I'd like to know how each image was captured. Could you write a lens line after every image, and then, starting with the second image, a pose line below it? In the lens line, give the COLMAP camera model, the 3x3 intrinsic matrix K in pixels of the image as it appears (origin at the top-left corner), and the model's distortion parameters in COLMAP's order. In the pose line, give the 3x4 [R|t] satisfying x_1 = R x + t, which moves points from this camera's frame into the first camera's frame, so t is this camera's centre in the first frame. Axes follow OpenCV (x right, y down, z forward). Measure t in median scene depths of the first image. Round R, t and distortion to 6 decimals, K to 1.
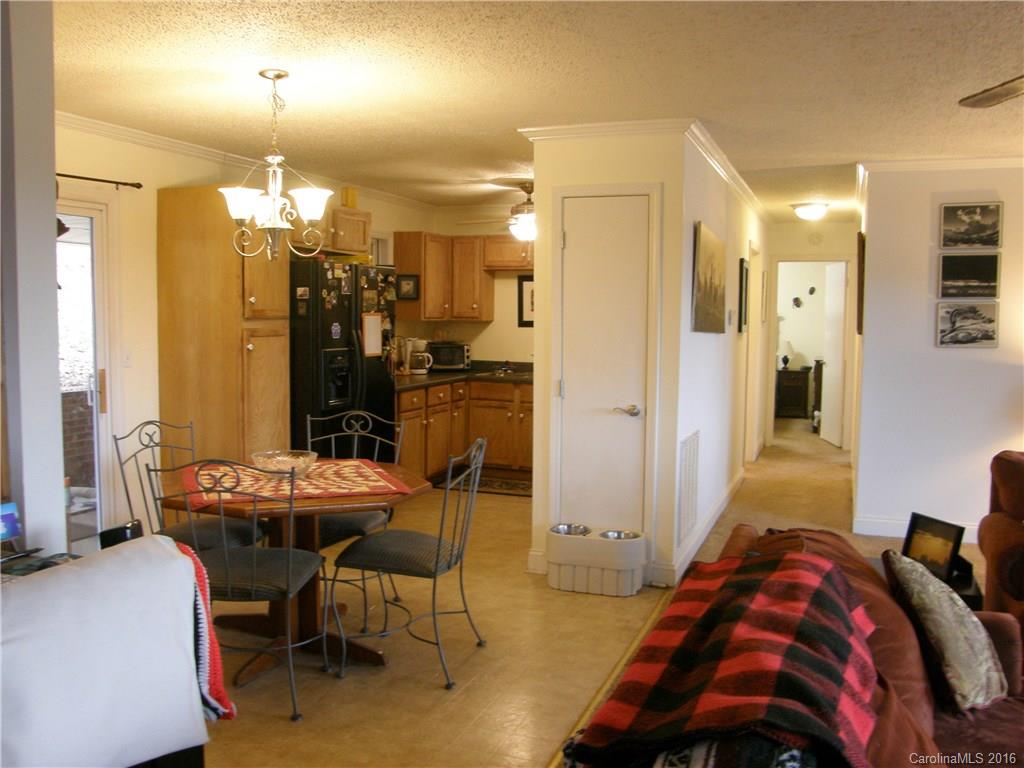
lens RADIAL K [[836.3, 0, 518.1], [0, 836.3, 387.5], [0, 0, 1]] dist [-0.160066, 0.149911]
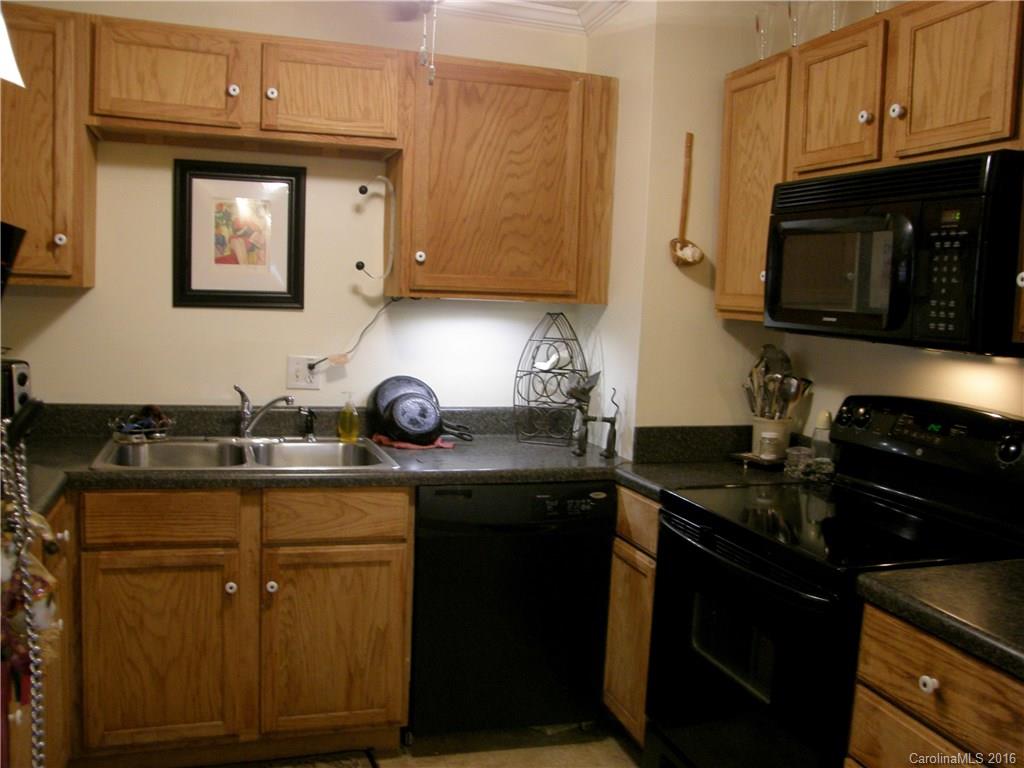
lens RADIAL K [[879.1, 0, 511.4], [0, 879.1, 390.2], [0, 0, 1]] dist [-0.167141, 0.148875]
pose [[0.772736, -0.043026, 0.633268, -0.143386], [0.021376, 0.998898, 0.041784, -0.058605], [-0.634368, -0.018751, 0.772804, 0.746477]]
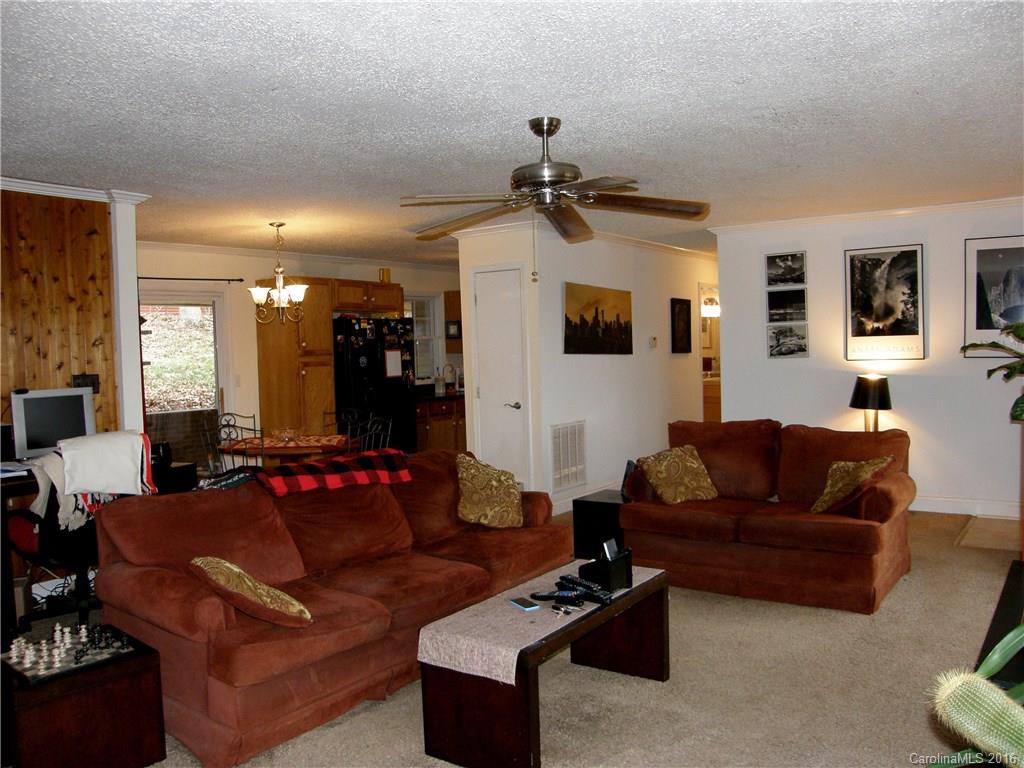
lens RADIAL K [[777.7, 0, 531.2], [0, 777.7, 384.8], [0, 0, 1]] dist [-0.131786, 0.112644]
pose [[0.971421, -0.025895, -0.235947, 0.337865], [0.016723, 0.999028, -0.040792, 0.032349], [0.236774, 0.035681, 0.970909, -0.279516]]
